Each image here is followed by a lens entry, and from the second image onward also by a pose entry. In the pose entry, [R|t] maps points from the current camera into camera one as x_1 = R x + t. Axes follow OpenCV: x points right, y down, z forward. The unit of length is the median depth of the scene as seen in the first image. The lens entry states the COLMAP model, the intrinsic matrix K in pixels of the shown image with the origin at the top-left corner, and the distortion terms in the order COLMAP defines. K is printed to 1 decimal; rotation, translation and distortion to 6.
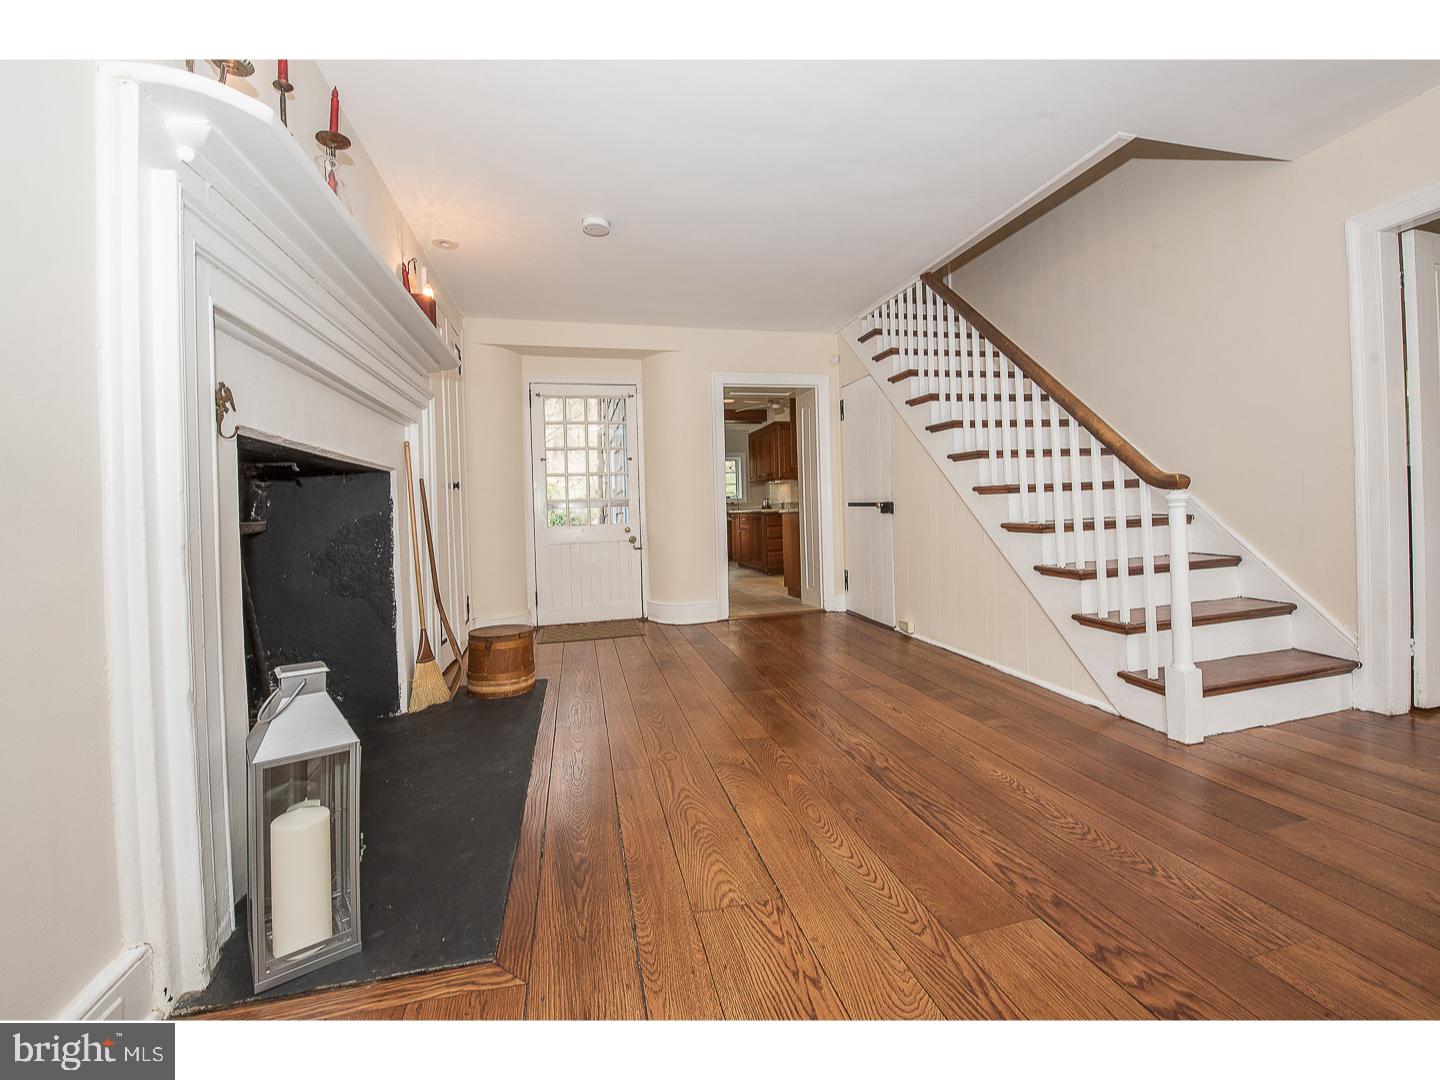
lens RADIAL K [[573.9, 0, 716.2], [0, 573.9, 527.9], [0, 0, 1]] dist [-0.013316, 0.000047]
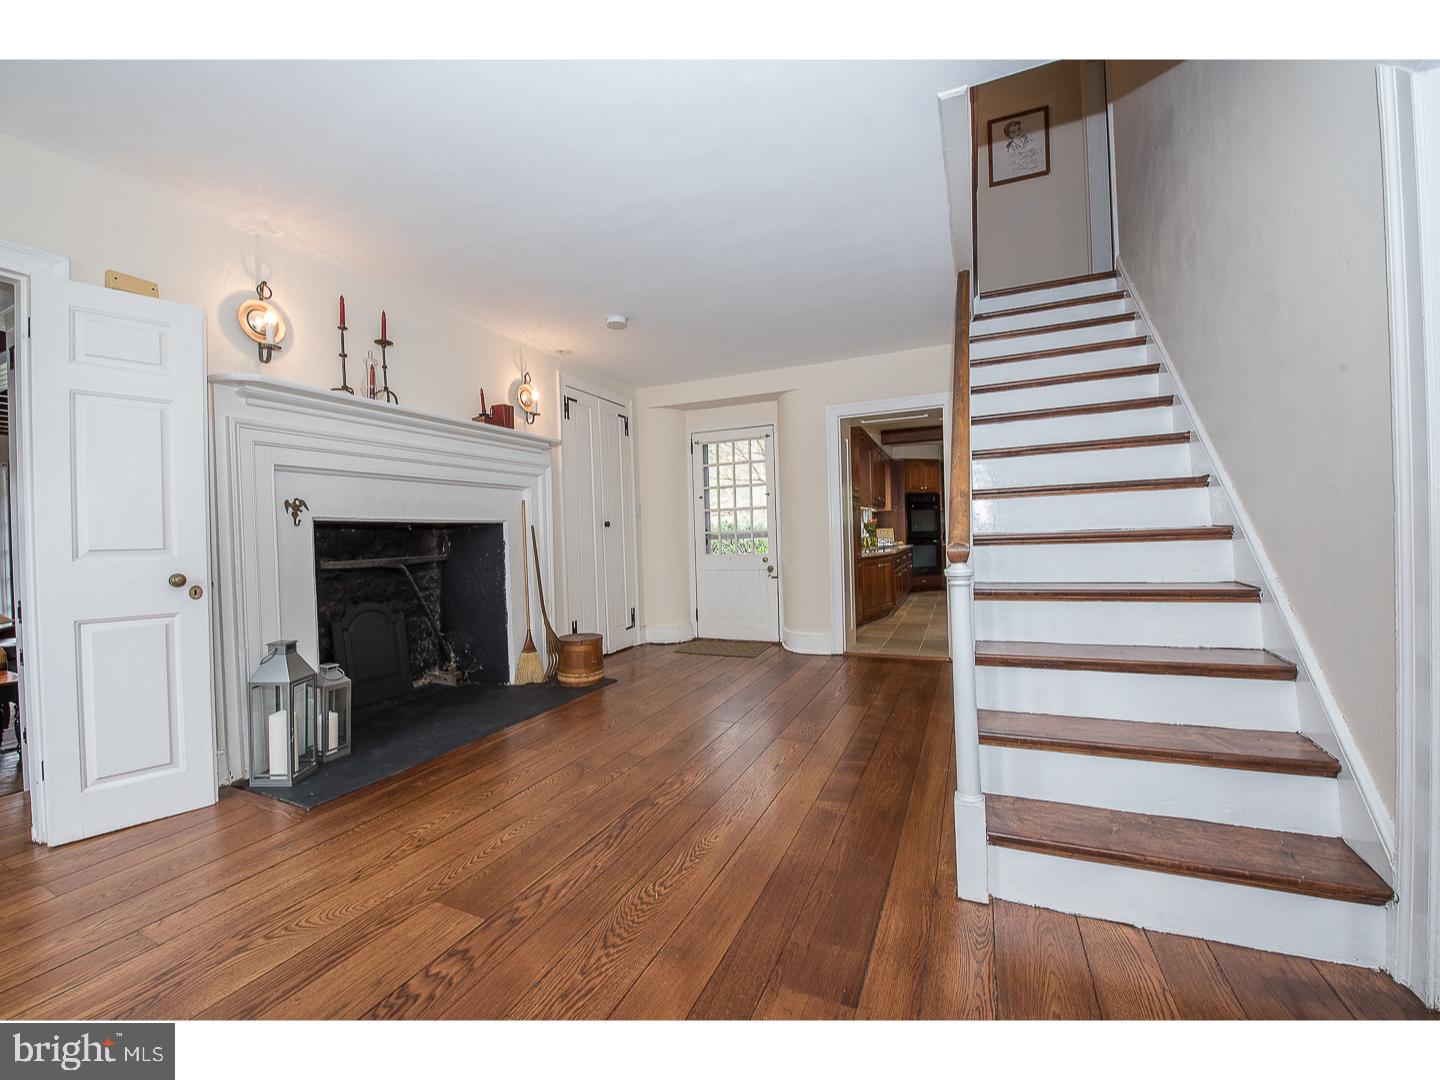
lens RADIAL K [[573.9, 0, 710.6], [0, 573.9, 540.2], [0, 0, 1]] dist [-0.013316, 0.000047]
pose [[0.782036, 0.016095, -0.623026, 0.753694], [-0.015563, 0.999859, 0.006296, -0.065709], [0.623039, 0.004772, 0.782176, 0.149540]]
